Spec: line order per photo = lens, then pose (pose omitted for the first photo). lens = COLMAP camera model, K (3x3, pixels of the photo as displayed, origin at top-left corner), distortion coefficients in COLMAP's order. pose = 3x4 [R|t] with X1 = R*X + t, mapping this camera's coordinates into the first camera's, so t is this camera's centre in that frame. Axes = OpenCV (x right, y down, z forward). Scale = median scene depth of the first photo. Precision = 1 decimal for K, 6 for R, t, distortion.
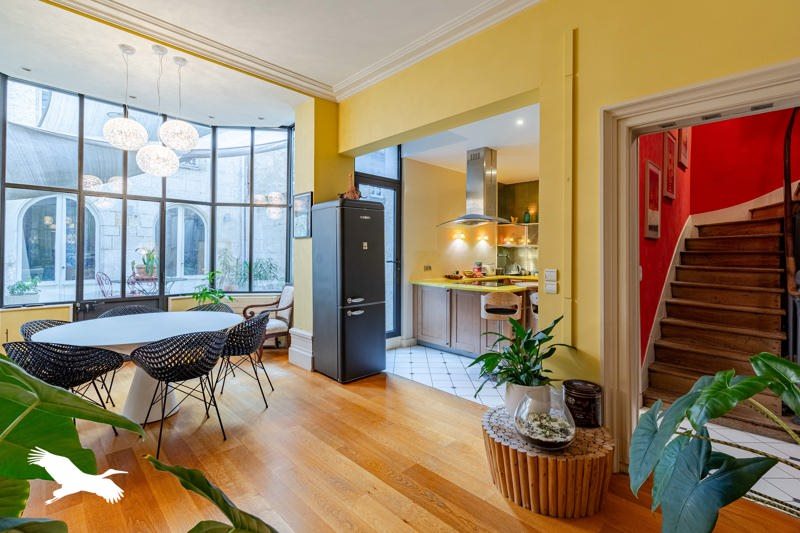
lens RADIAL K [[361.0, 0, 407.0], [0, 361.0, 251.3], [0, 0, 1]] dist [0.003403, 0.000163]
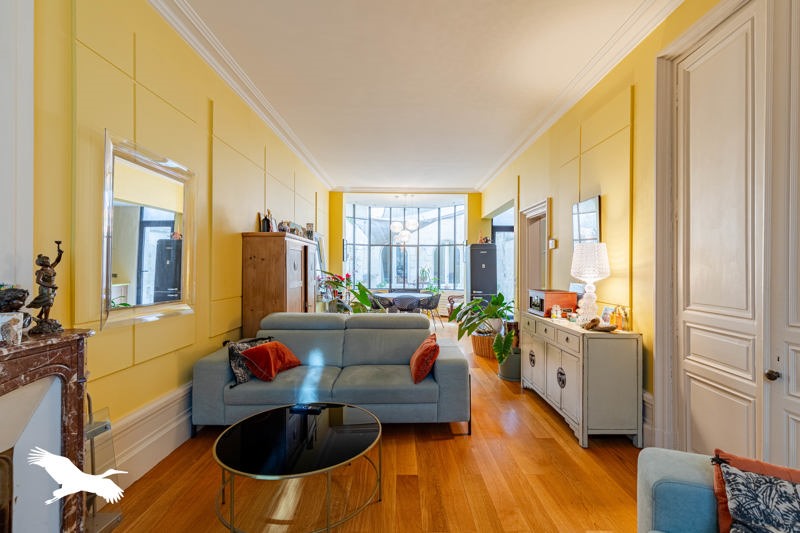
lens RADIAL K [[361.0, 0, 400.1], [0, 361.0, 267.2], [0, 0, 1]] dist [0.003403, 0.000163]
pose [[0.703100, -0.007821, -0.711048, 0.636697], [0.007909, 0.999964, -0.003178, -0.003488], [0.711047, -0.003389, 0.703136, -0.491123]]
